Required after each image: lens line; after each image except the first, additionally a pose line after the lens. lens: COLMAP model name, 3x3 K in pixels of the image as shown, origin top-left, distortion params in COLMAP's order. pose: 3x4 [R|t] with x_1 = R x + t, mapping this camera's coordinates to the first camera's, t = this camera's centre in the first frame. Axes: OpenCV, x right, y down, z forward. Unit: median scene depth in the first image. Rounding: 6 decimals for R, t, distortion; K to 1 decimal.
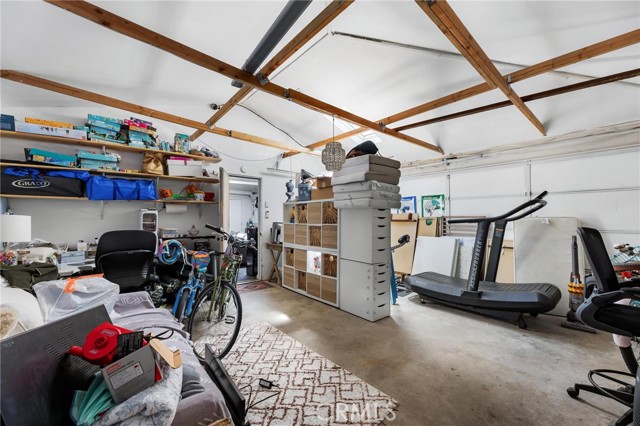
lens RADIAL K [[252.6, 0, 323.6], [0, 252.6, 215.5], [0, 0, 1]] dist [0.002560, 0.000046]
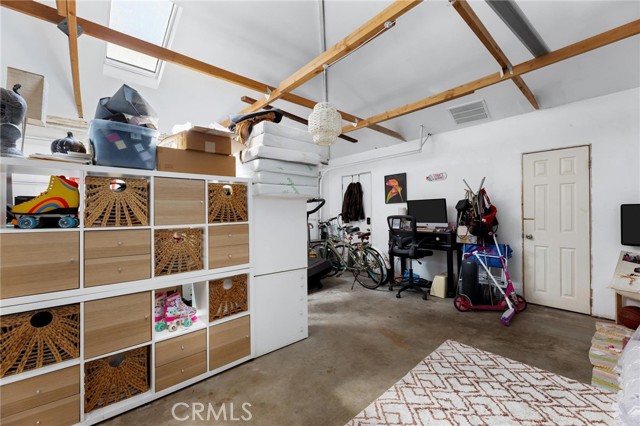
lens RADIAL K [[252.6, 0, 324.2], [0, 252.6, 211.1], [0, 0, 1]] dist [0.002560, 0.000046]
pose [[0.004985, 0.003778, 0.999980, -0.751711], [-0.002750, 0.999989, -0.003764, 0.014714], [-0.999984, -0.002731, 0.004995, 1.121253]]
